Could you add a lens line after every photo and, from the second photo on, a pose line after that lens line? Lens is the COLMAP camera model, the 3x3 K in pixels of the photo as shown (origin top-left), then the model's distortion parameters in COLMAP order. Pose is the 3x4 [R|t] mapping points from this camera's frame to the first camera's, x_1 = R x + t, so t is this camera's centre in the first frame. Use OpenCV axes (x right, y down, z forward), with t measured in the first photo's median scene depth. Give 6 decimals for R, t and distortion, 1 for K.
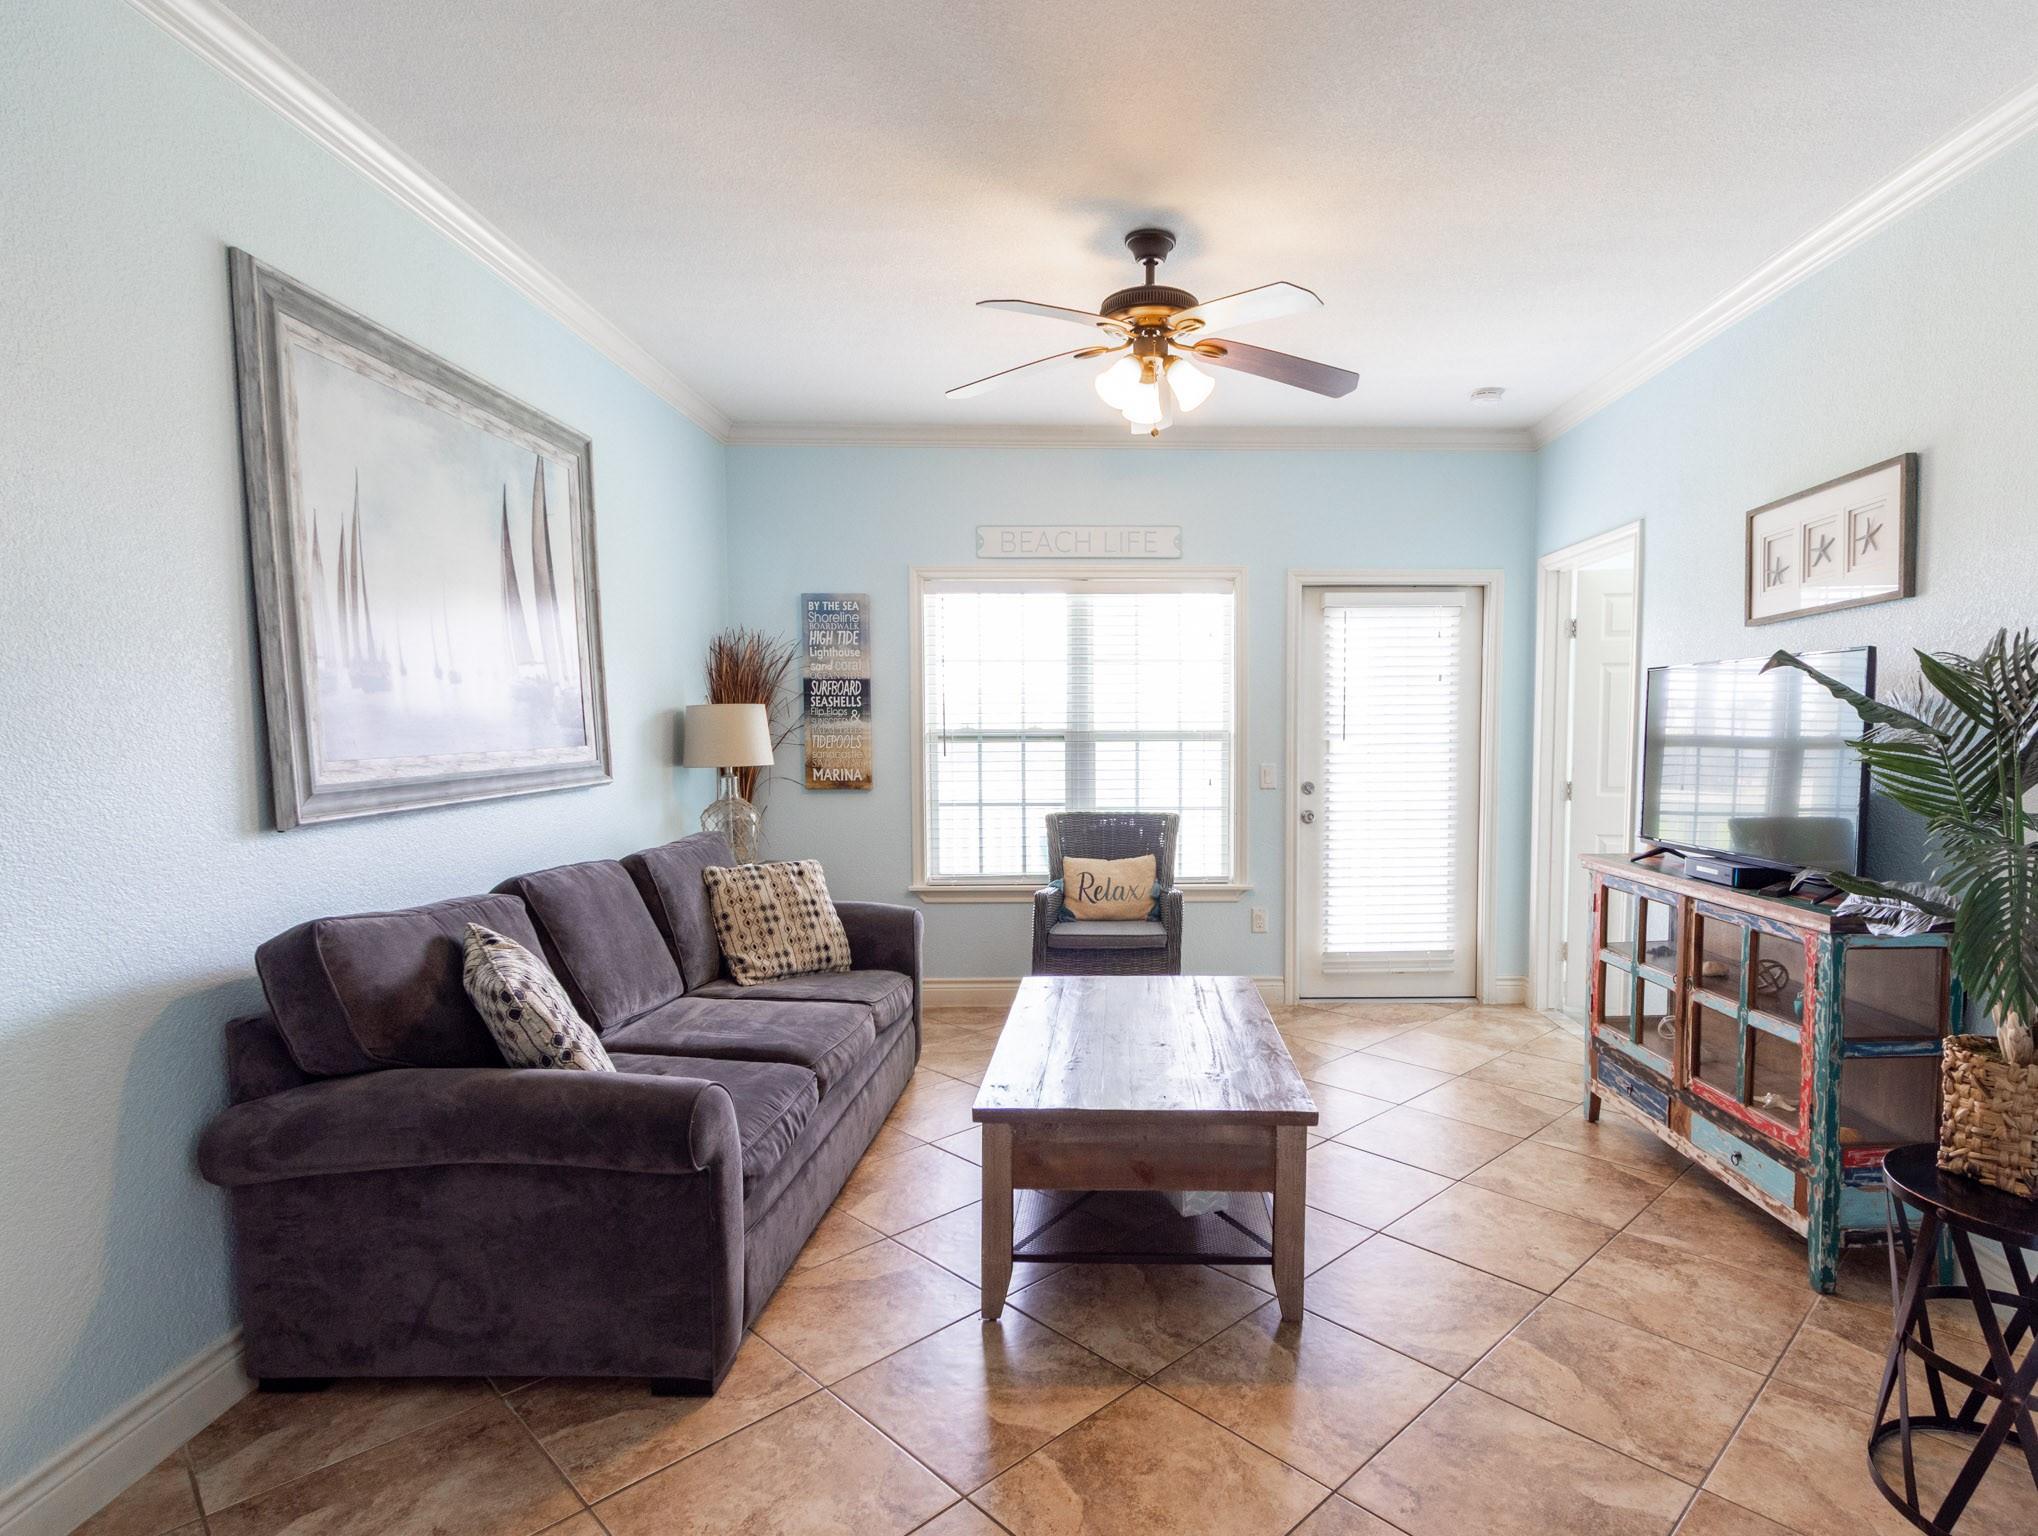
lens RADIAL K [[1057.5, 0, 1019.3], [0, 1057.5, 797.6], [0, 0, 1]] dist [0.011528, -0.006975]
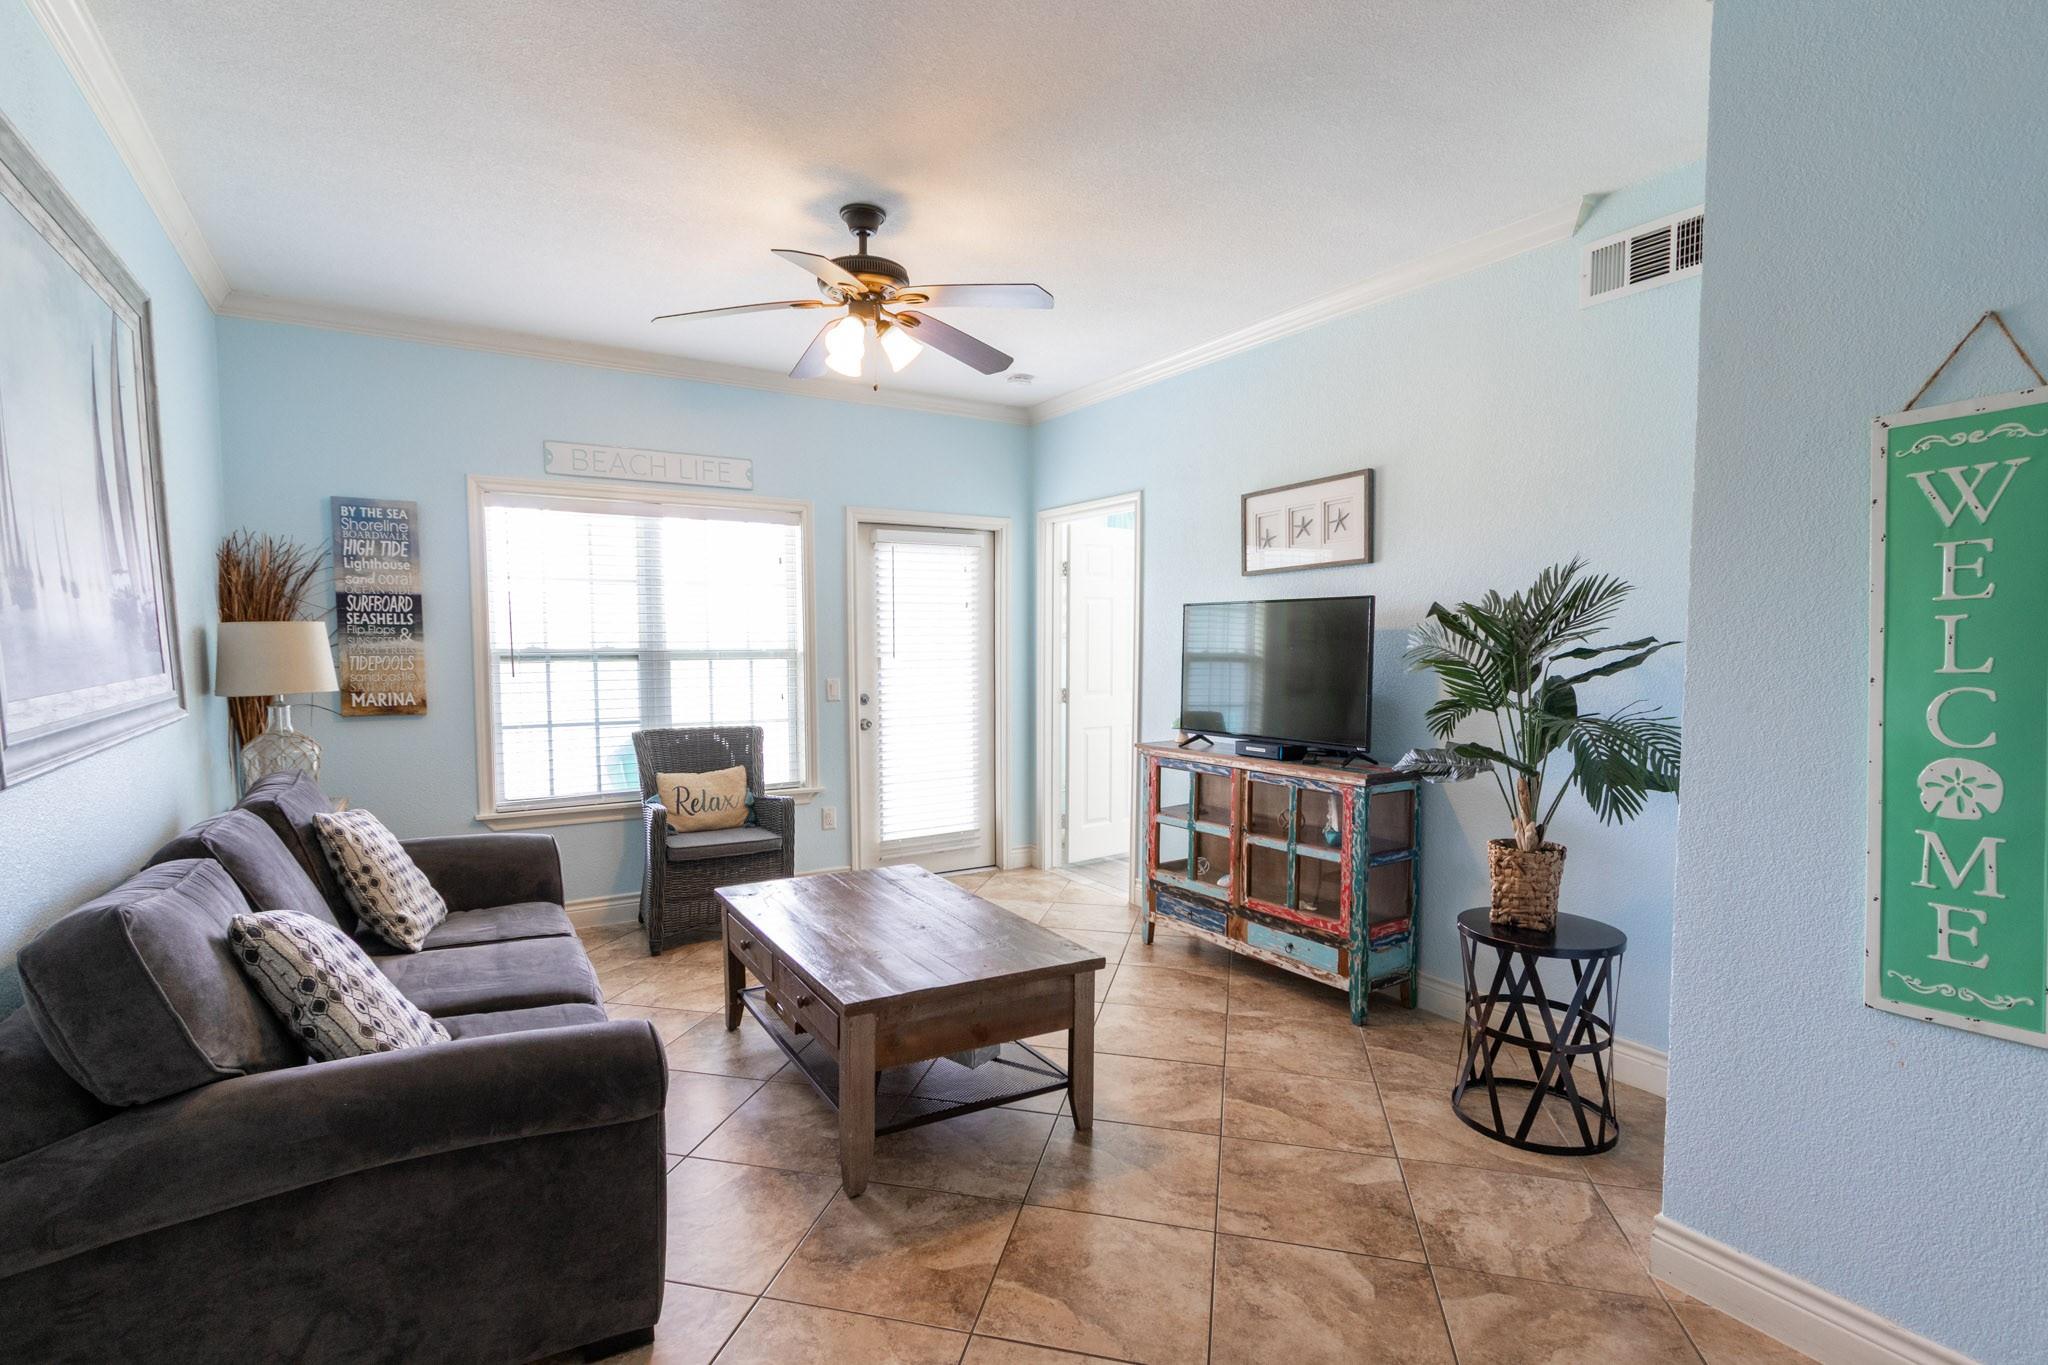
lens RADIAL K [[967.0, 0, 999.7], [0, 967.0, 710.8], [0, 0, 1]] dist [0.002064, 0.000213]
pose [[0.871948, -0.034727, 0.488365, -0.234708], [0.033373, 0.999377, 0.011479, -0.007648], [-0.488459, 0.006289, 0.872564, 0.036628]]
